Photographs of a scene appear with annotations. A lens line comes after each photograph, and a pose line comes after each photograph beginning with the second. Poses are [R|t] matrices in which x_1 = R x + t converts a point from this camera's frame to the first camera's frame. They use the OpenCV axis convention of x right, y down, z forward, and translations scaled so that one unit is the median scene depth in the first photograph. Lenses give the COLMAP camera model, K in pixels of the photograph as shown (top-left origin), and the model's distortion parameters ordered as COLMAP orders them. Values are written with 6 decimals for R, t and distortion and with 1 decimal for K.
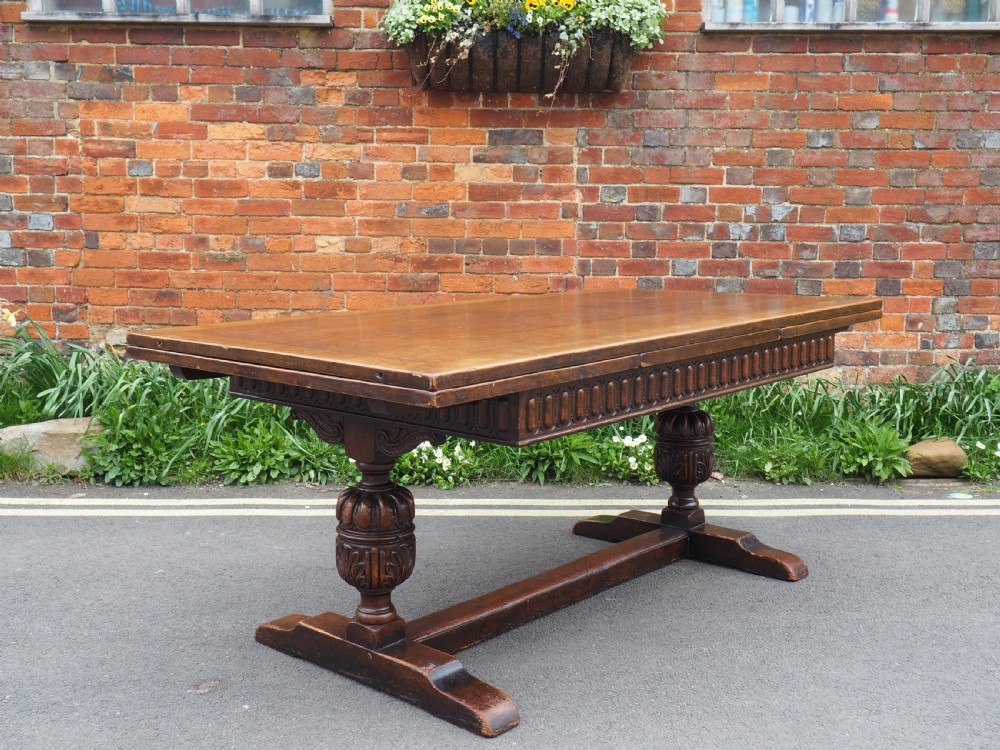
lens RADIAL K [[1242.7, 0, 501.2], [0, 1242.7, 382.0], [0, 0, 1]] dist [-0.006478, 0.000000]
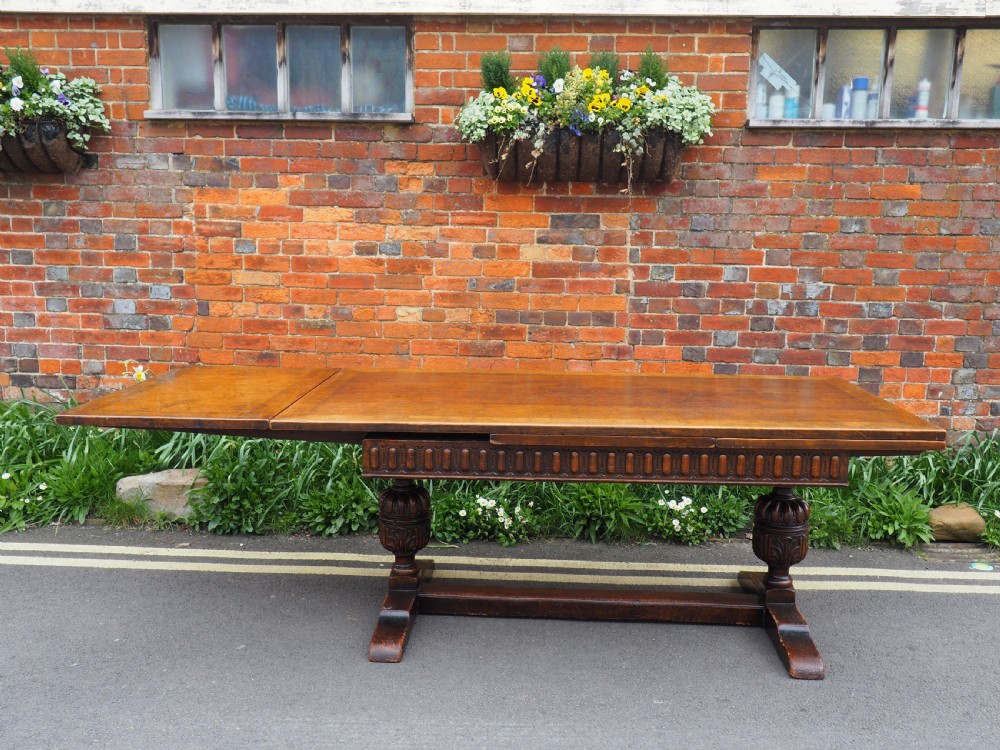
lens RADIAL K [[971.1, 0, 493.0], [0, 971.1, 370.1], [0, 0, 1]] dist [-0.026158, 0.000000]
pose [[0.997578, 0.017908, -0.067210, -0.001108], [-0.016437, 0.999614, 0.022389, -0.082380], [0.067585, -0.021231, 0.997488, 0.123848]]
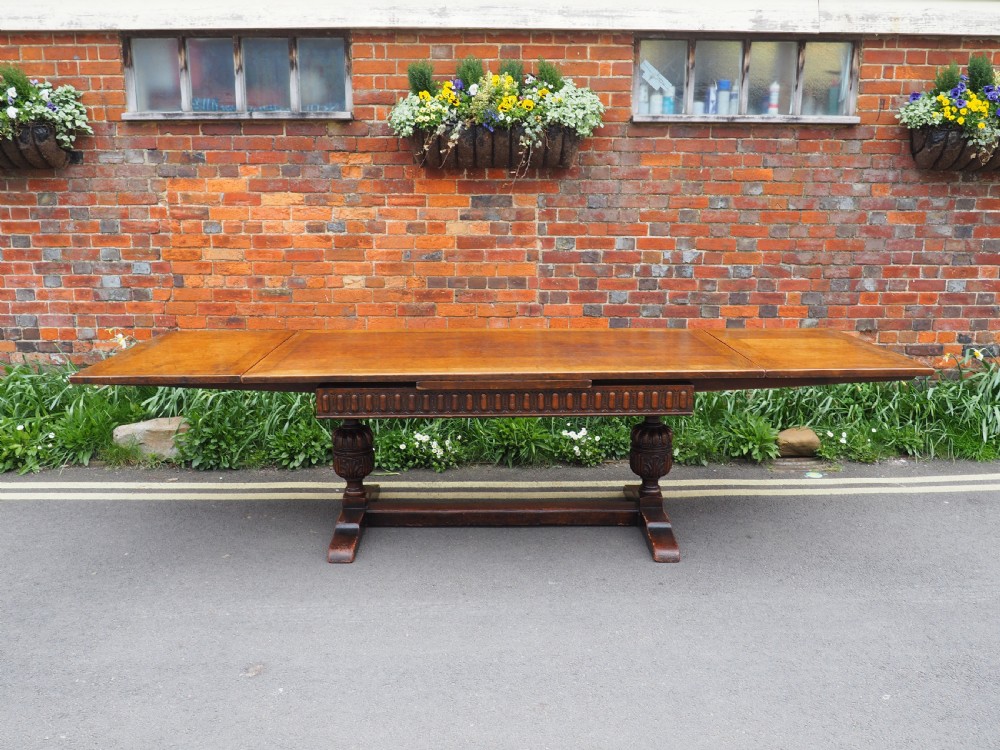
lens RADIAL K [[901.7, 0, 510.3], [0, 901.7, 383.0], [0, 0, 1]] dist [-0.091266, 0.037630]
pose [[0.999971, -0.004789, 0.005863, 0.025141], [0.004224, 0.995670, 0.092866, -0.093120], [-0.006283, -0.092838, 0.995661, 0.023443]]
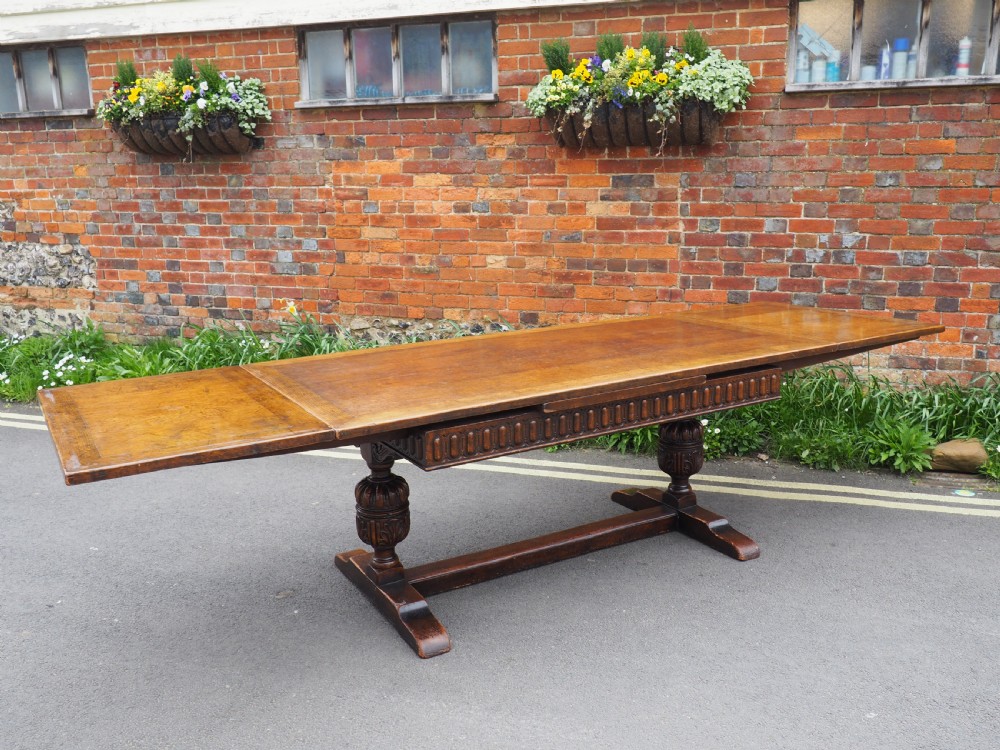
lens RADIAL K [[971.1, 0, 469.9], [0, 971.1, 385.2], [0, 0, 1]] dist [-0.026158, 0.000000]
pose [[0.934030, 0.057941, -0.352464, 0.223146], [-0.026331, 0.995240, 0.093829, -0.076523], [0.356223, -0.078358, 0.931110, -0.015840]]
